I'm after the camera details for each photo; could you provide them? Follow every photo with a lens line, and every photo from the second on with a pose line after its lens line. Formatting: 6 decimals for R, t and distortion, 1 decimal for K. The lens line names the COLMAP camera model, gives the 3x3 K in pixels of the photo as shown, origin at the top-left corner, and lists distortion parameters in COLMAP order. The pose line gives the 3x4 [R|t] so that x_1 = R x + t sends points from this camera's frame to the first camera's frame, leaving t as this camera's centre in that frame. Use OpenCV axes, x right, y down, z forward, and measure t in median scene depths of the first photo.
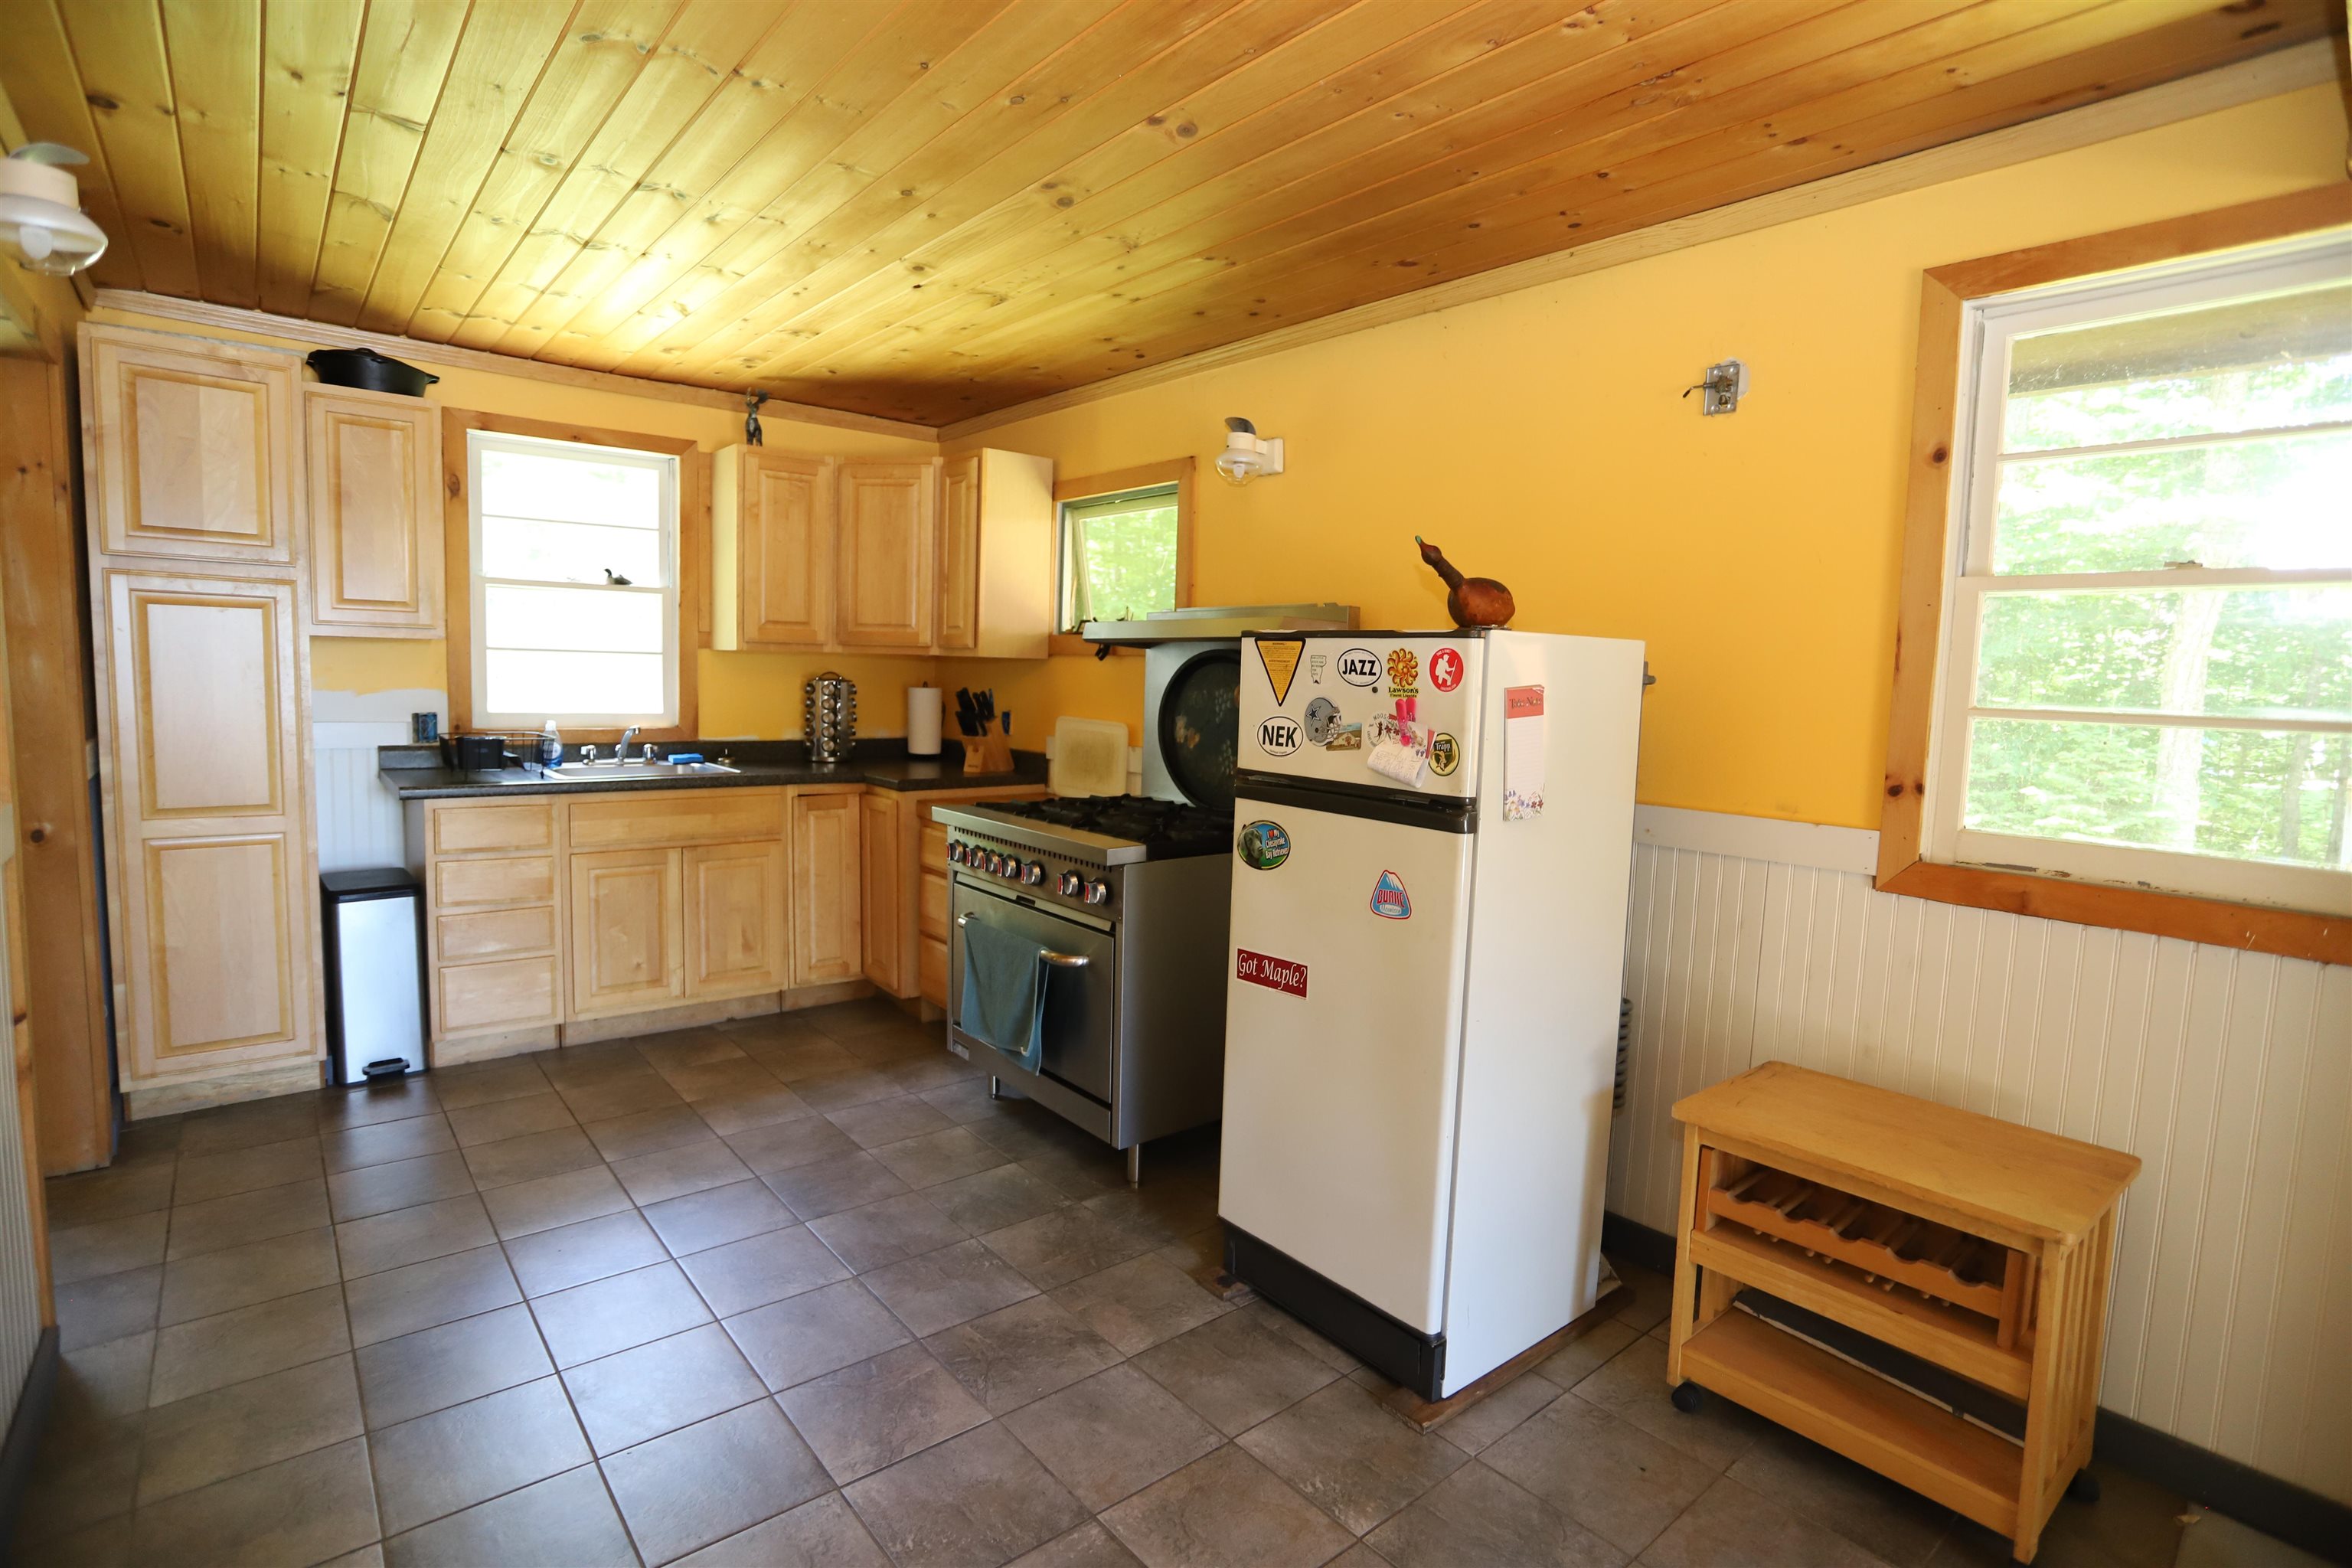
lens RADIAL K [[1142.6, 0, 1179.4], [0, 1142.6, 778.4], [0, 0, 1]] dist [-0.061882, 0.027380]
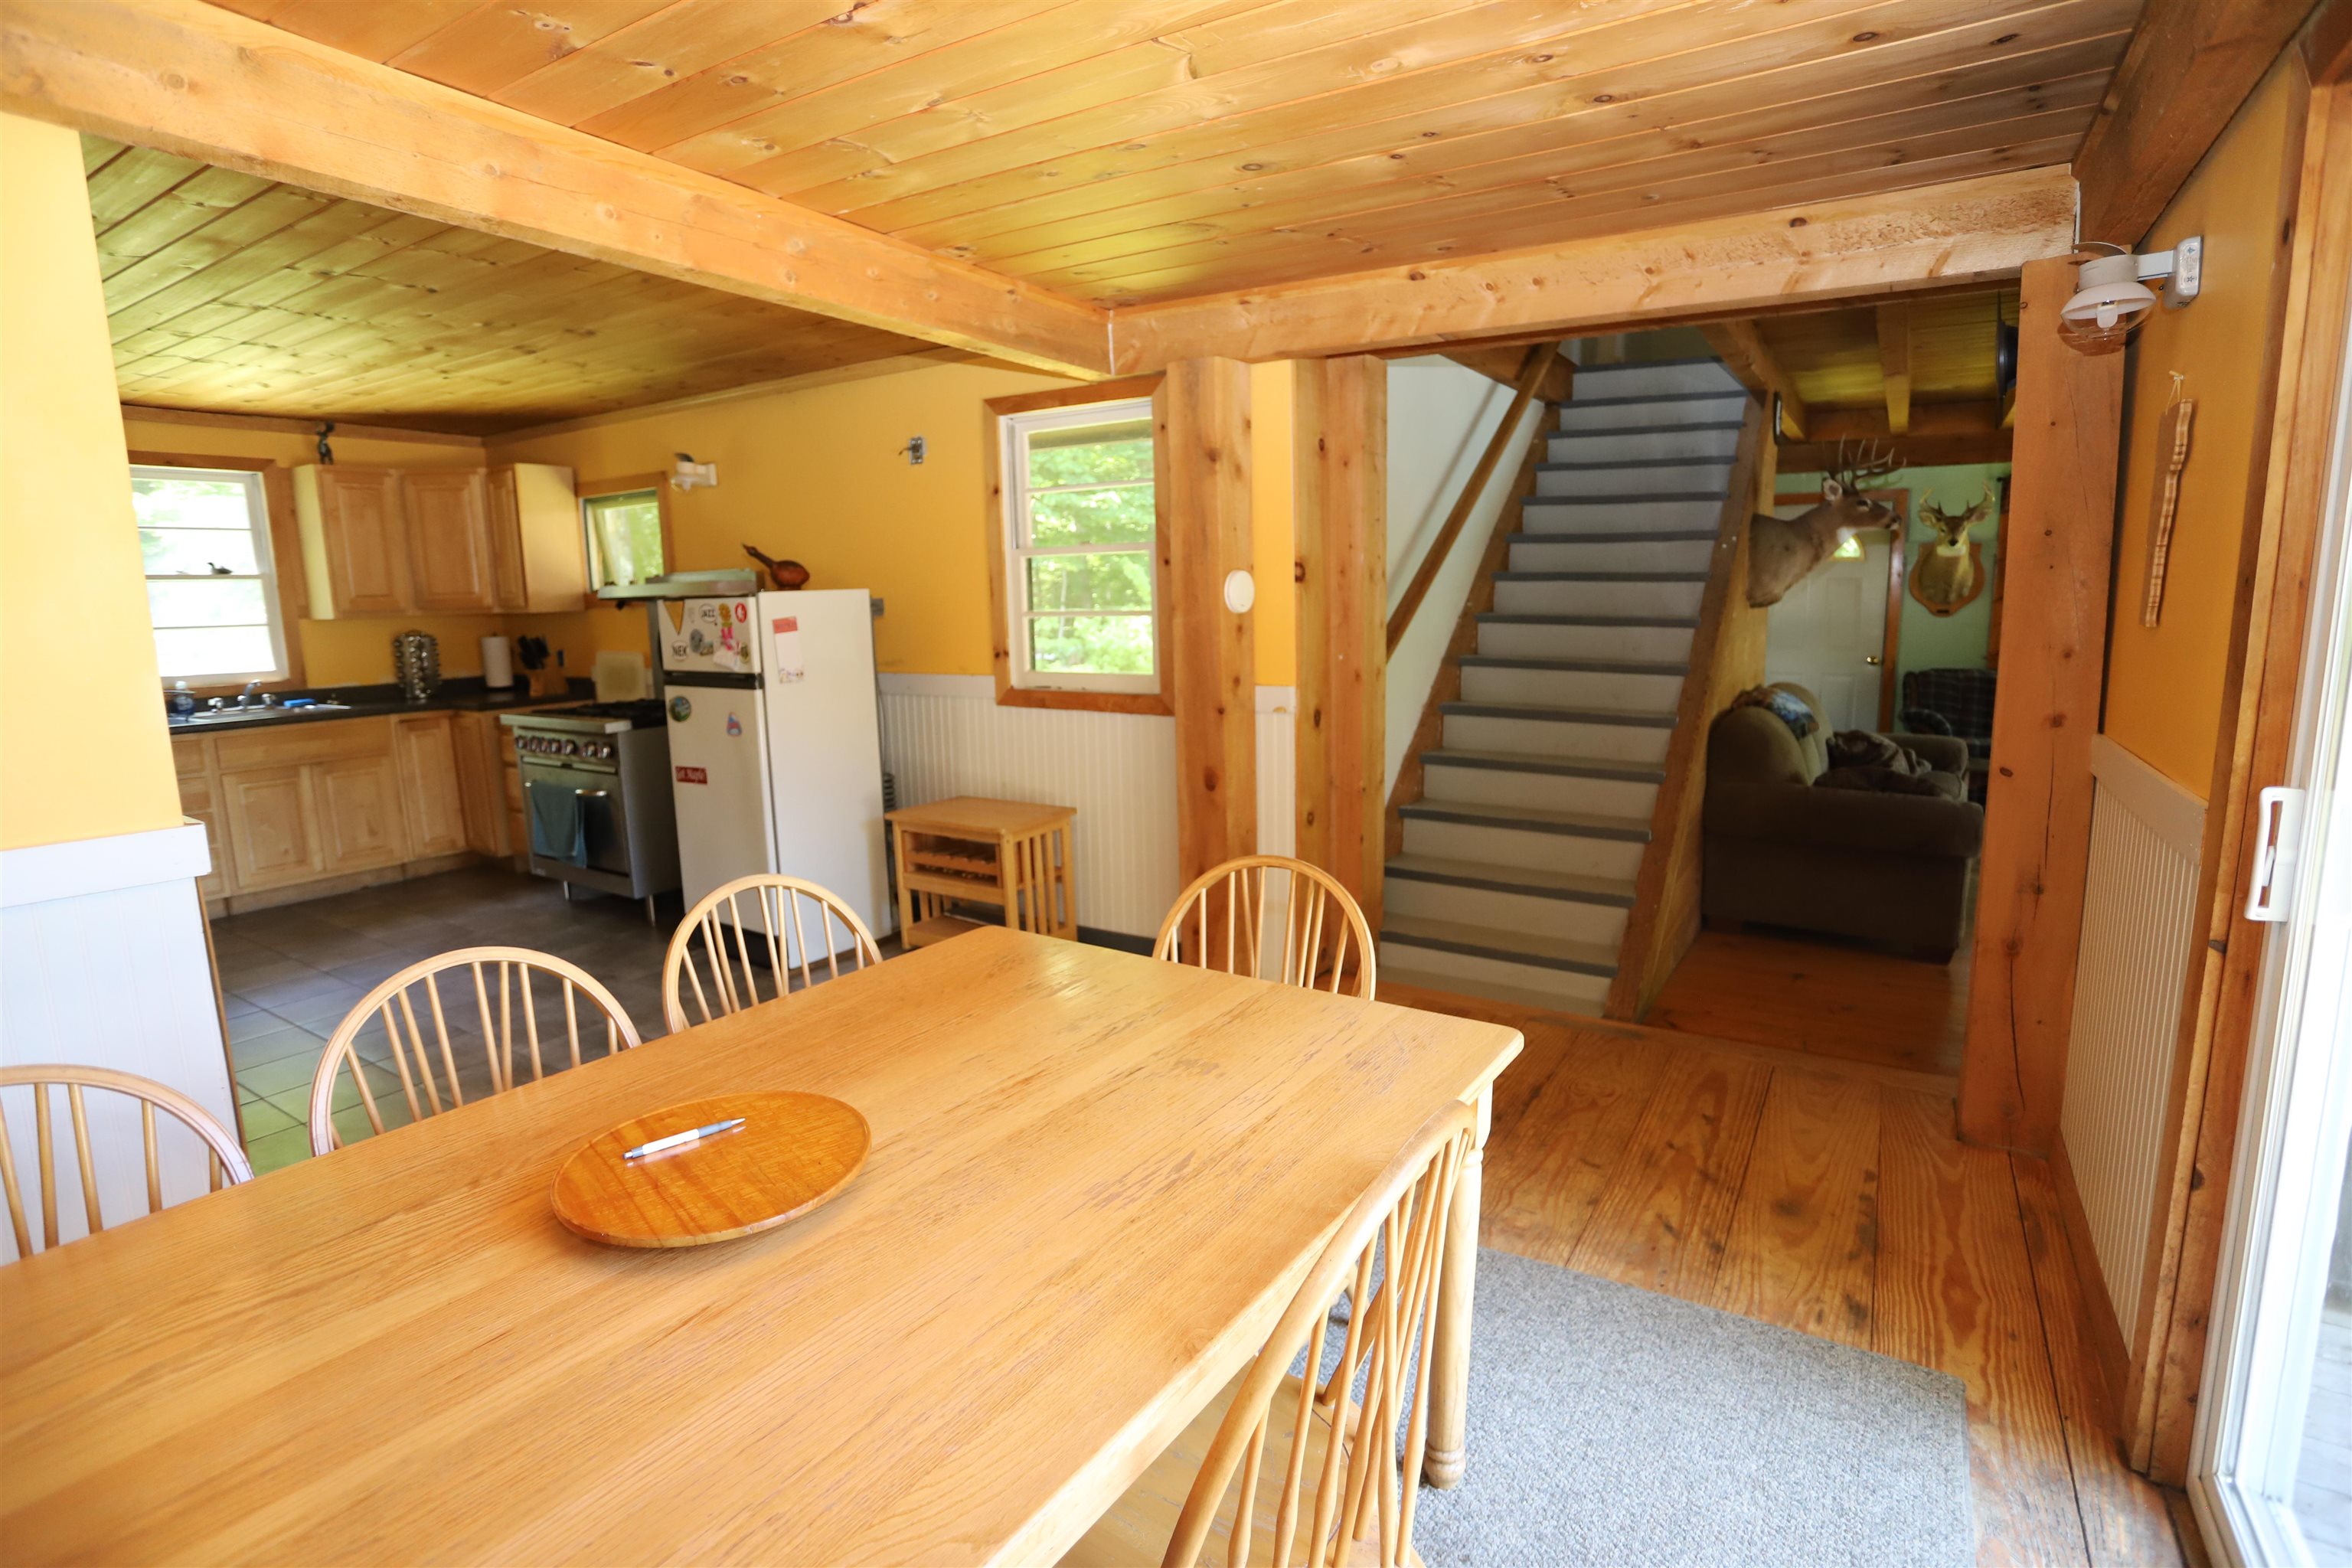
lens RADIAL K [[1142.6, 0, 1179.4], [0, 1142.6, 778.4], [0, 0, 1]] dist [-0.061882, 0.027380]
pose [[0.953617, -0.099465, 0.284114, 0.185249], [0.078818, 0.993408, 0.083231, 0.047398], [-0.290520, -0.056977, 0.955171, -0.602754]]
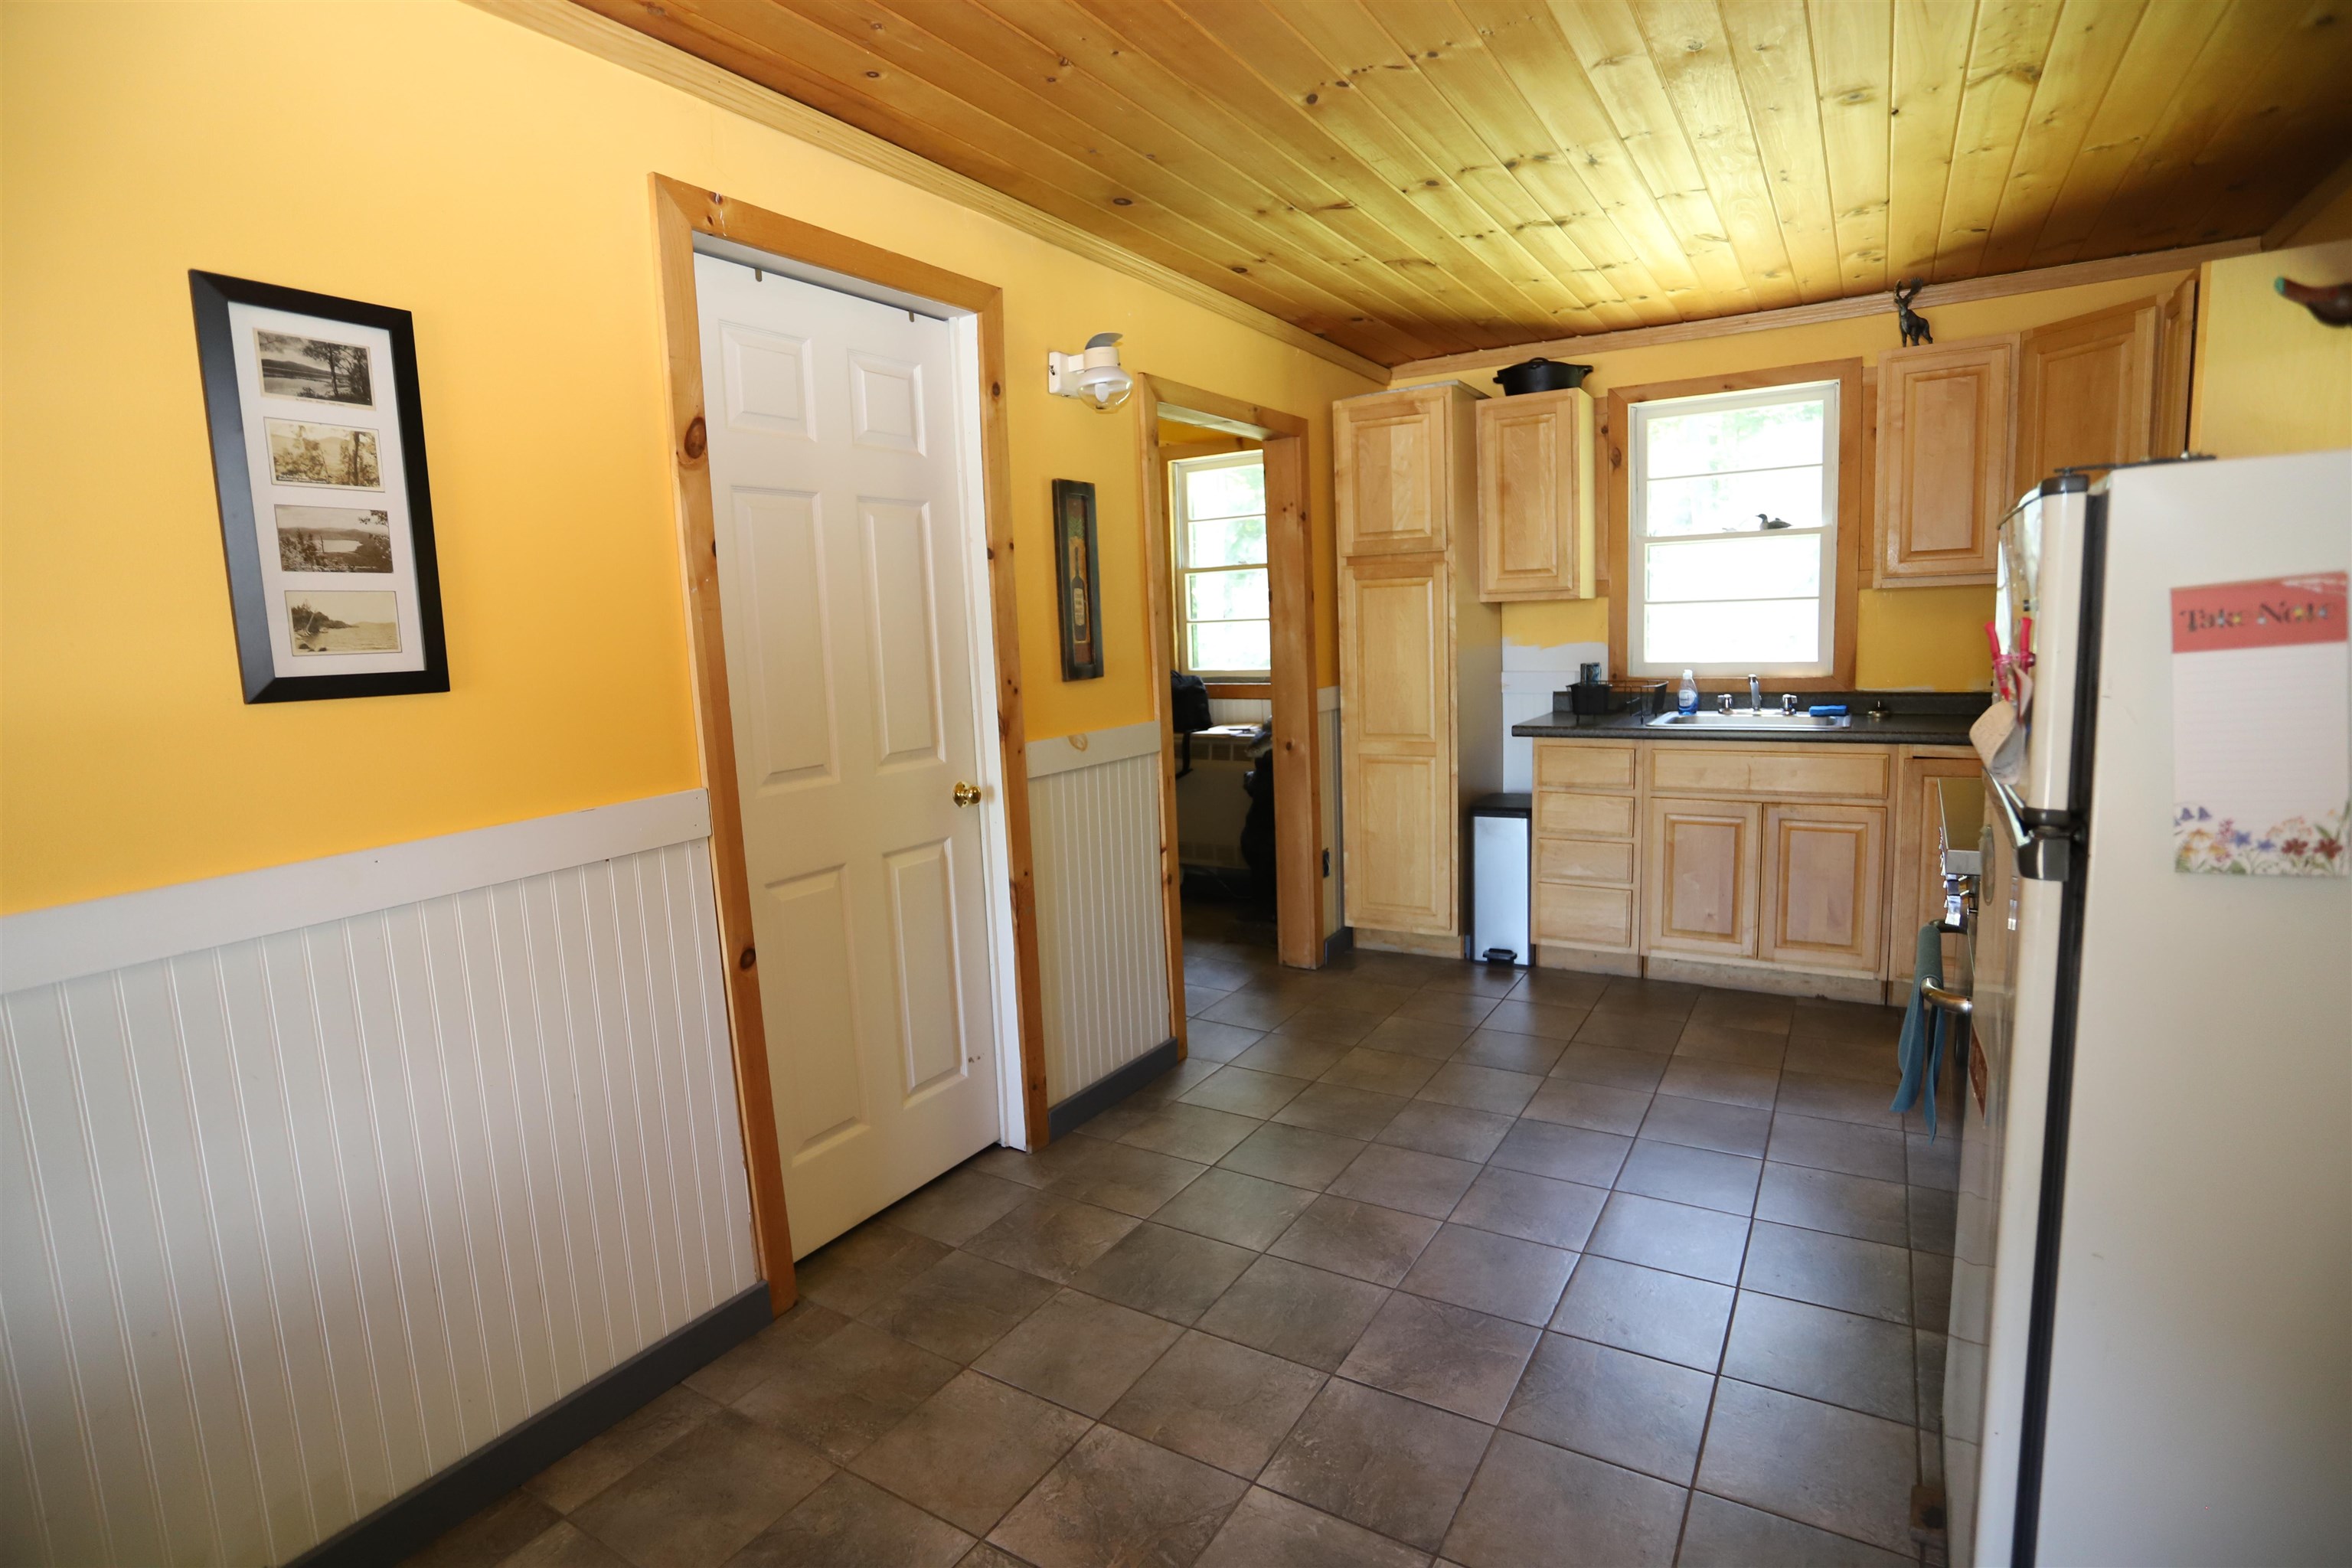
lens RADIAL K [[1142.6, 0, 1179.4], [0, 1142.6, 778.4], [0, 0, 1]] dist [-0.061882, 0.027380]
pose [[0.324821, 0.081039, -0.942297, 0.282584], [-0.038156, 0.996634, 0.072559, -0.009138], [0.945006, 0.012386, 0.326820, 0.218227]]
